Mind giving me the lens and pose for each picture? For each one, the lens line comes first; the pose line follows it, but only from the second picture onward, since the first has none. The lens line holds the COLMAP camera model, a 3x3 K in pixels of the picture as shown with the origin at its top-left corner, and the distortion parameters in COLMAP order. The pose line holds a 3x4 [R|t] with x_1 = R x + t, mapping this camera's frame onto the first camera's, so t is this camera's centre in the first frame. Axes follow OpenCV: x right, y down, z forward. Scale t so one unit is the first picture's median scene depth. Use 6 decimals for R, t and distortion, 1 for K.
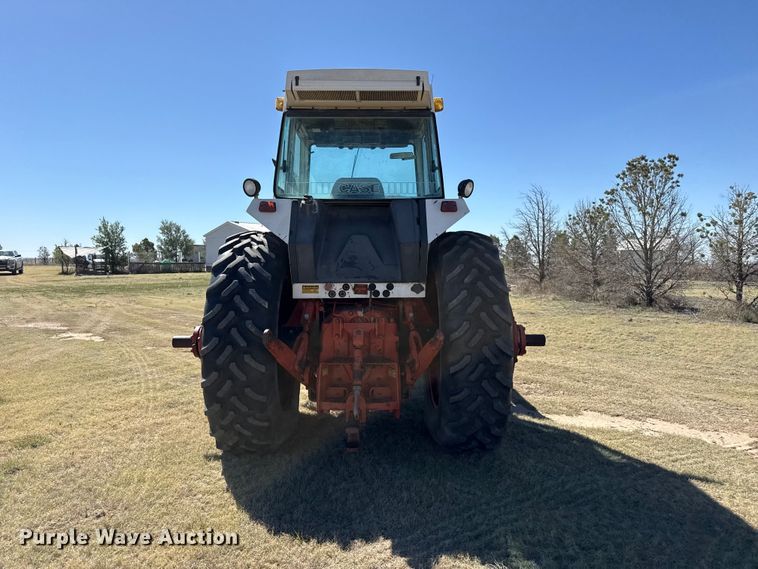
lens RADIAL K [[527.3, 0, 379.0], [0, 527.3, 284.5], [0, 0, 1]] dist [0.053481, -0.066968]
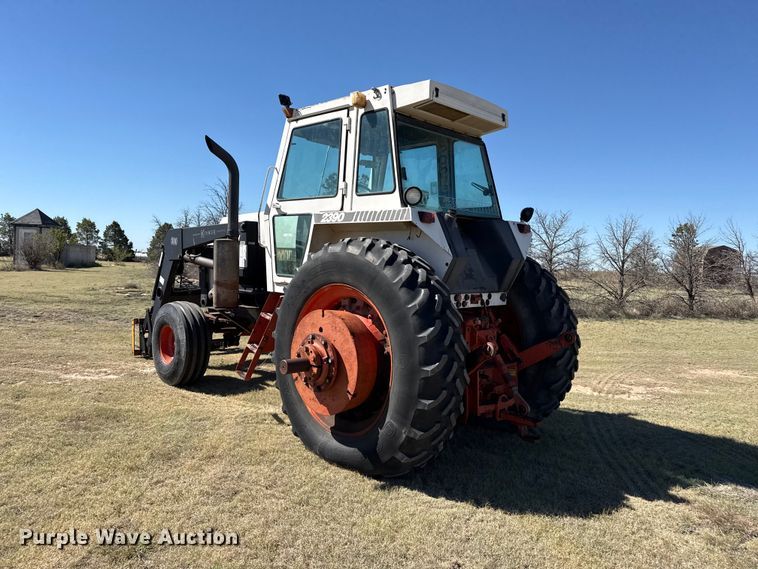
lens RADIAL K [[540.2, 0, 378.2], [0, 540.2, 287.0], [0, 0, 1]] dist [0.094567, -0.072016]
pose [[0.703920, -0.009913, 0.710210, -0.669403], [-0.006710, 0.999765, 0.020605, -0.026059], [-0.710248, -0.019270, 0.703688, 0.241035]]
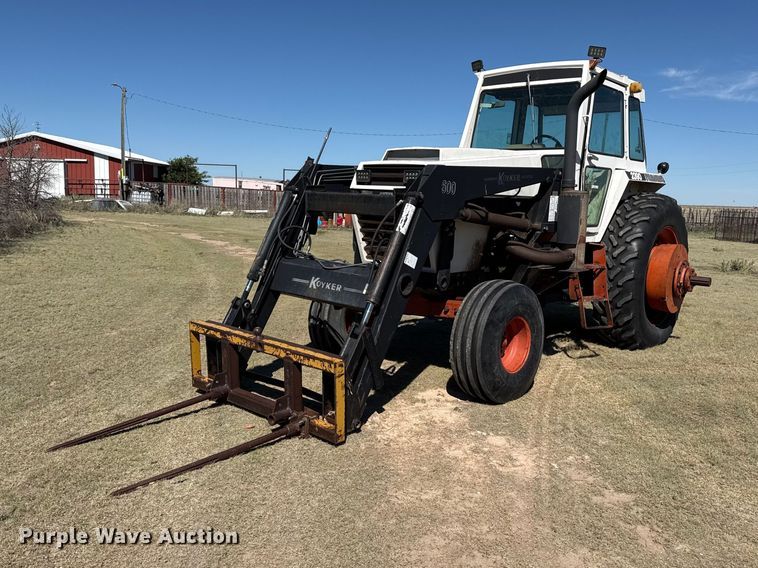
lens RADIAL K [[641.5, 0, 379.0], [0, 641.5, 284.0], [0, 0, 1]] dist [0.080826, -0.146238]
pose [[-0.753760, -0.117810, 0.646503, -0.603530], [-0.003654, 0.984535, 0.175148, -0.121598], [-0.657139, 0.129657, -0.742534, 2.075675]]
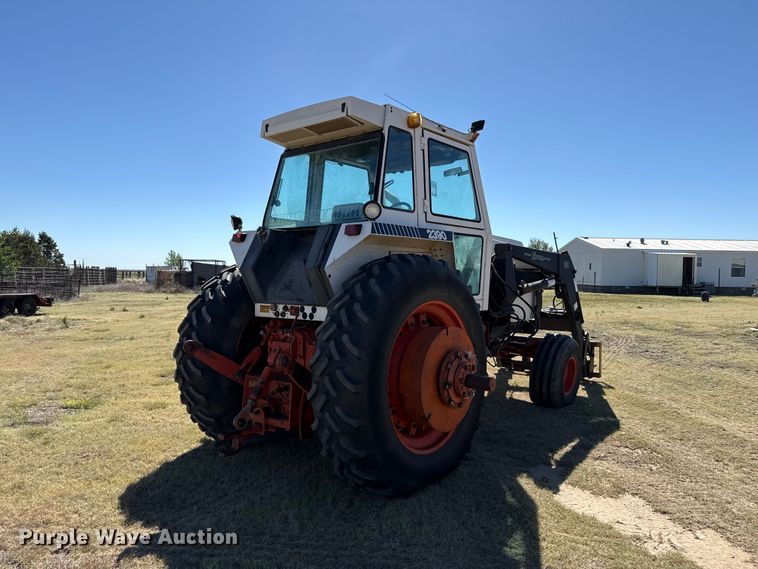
lens RADIAL K [[527.3, 0, 379.0], [0, 527.3, 284.5], [0, 0, 1]] dist [0.053481, -0.066968]
pose [[0.777656, 0.014875, -0.628514, 0.529812], [-0.034916, 0.999199, -0.019553, -0.020447], [0.627720, 0.037150, 0.777552, 0.187049]]
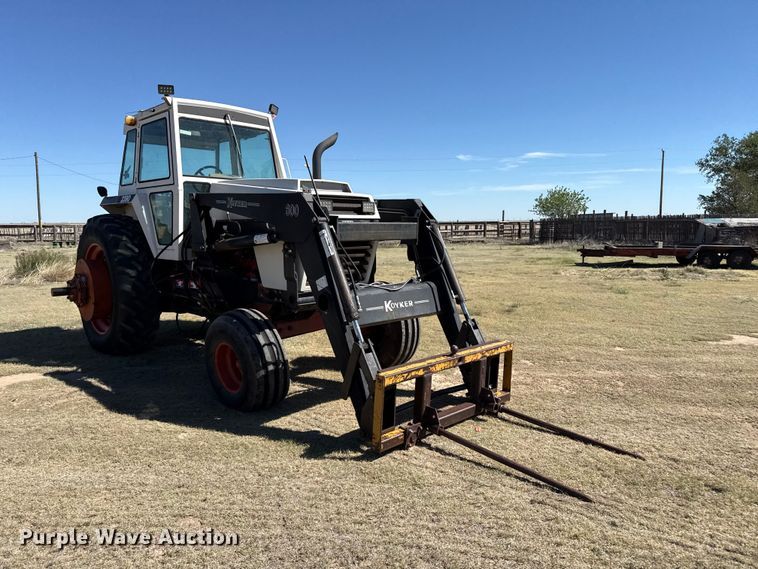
lens RADIAL K [[527.3, 0, 379.0], [0, 527.3, 284.5], [0, 0, 1]] dist [0.053481, -0.066968]
pose [[-0.705255, 0.080488, -0.704370, 0.532517], [-0.032827, 0.988761, 0.145854, -0.113236], [0.708193, 0.125987, -0.694687, 2.008988]]
